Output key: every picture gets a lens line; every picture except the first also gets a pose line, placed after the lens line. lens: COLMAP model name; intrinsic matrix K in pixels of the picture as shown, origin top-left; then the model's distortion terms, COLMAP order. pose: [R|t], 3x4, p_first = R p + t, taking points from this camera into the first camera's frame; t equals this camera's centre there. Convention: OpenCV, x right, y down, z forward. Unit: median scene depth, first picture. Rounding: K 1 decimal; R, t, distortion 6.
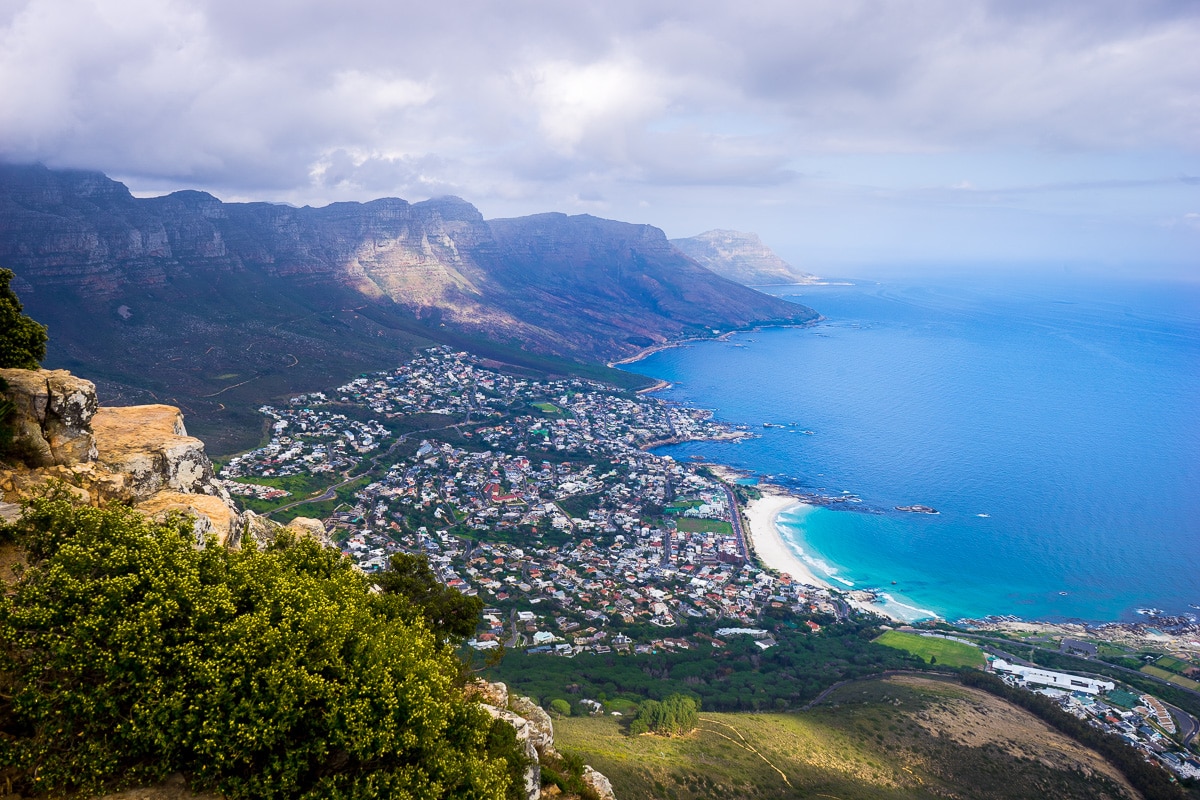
lens RADIAL K [[1005.1, 0, 603.0], [0, 1005.1, 376.0], [0, 0, 1]] dist [-0.114135, 0.063638]
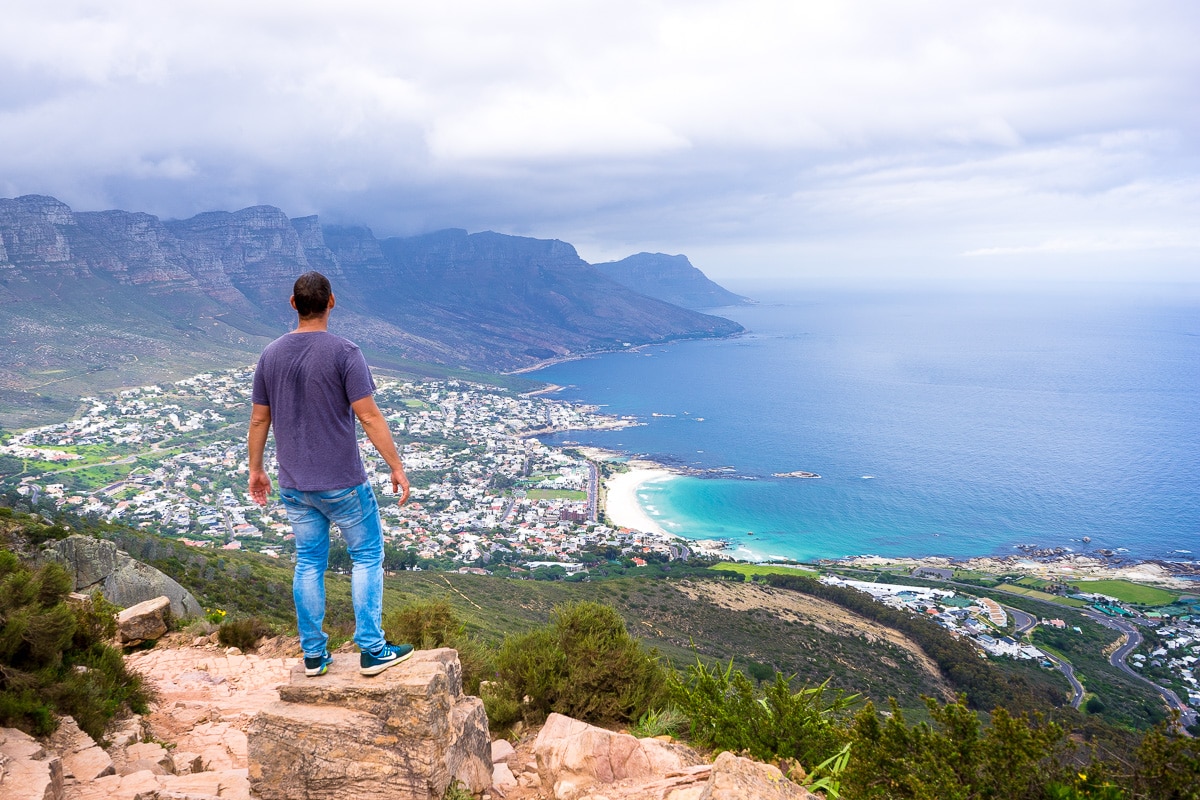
lens RADIAL K [[1095.5, 0, 656.0], [0, 1095.5, 403.6], [0, 0, 1]] dist [-0.115748, 0.065434]
pose [[0.997912, -0.040683, 0.050175, 0.142124], [0.044337, 0.996271, -0.074015, 0.141551], [-0.046977, 0.076085, 0.995994, -0.006378]]
